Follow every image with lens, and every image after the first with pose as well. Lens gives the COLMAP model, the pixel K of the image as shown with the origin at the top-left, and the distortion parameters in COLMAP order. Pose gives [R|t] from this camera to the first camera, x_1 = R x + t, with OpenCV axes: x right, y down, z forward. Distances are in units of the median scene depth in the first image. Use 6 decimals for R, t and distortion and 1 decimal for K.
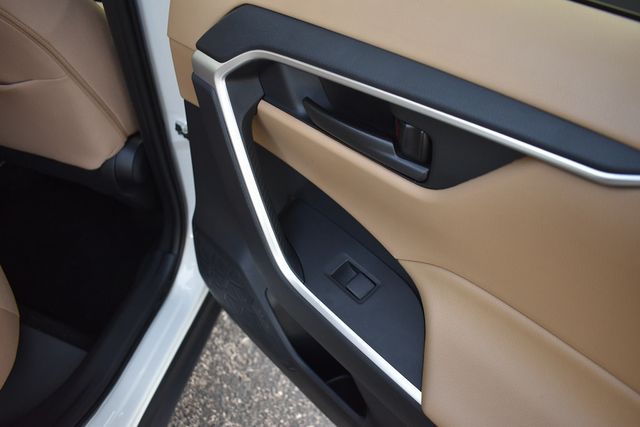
lens RADIAL K [[500.7, 0, 320.0], [0, 500.7, 213.5], [0, 0, 1]] dist [-0.099854, 0.000784]
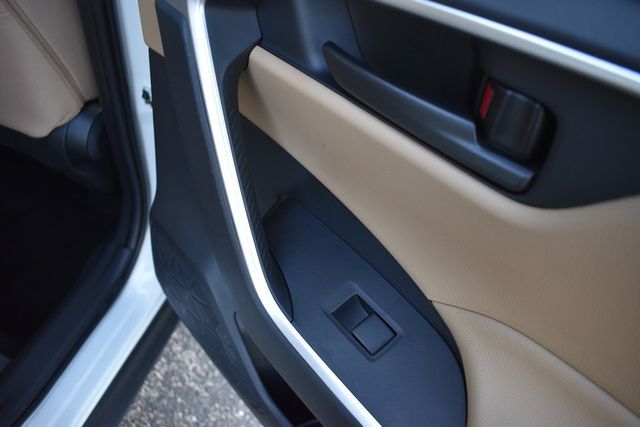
lens RADIAL K [[500.7, 0, 320.0], [0, 500.7, 213.5], [0, 0, 1]] dist [-0.099854, 0.000784]
pose [[0.994407, 0.095027, 0.046099, -0.021958], [-0.094991, 0.995474, -0.002994, -0.006019], [-0.046175, -0.001401, 0.998932, 0.174753]]
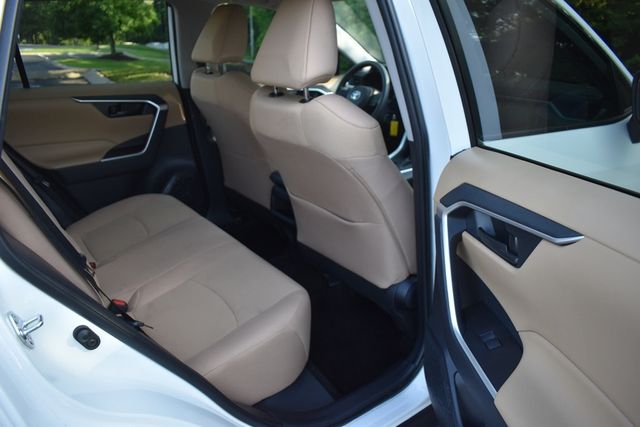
lens RADIAL K [[500.7, 0, 320.0], [0, 500.7, 213.5], [0, 0, 1]] dist [-0.099854, 0.000784]
pose [[0.787138, 0.123613, -0.604263, 0.306908], [-0.376221, 0.872568, -0.311581, 0.269689], [0.488745, 0.472593, 0.733337, -0.368028]]
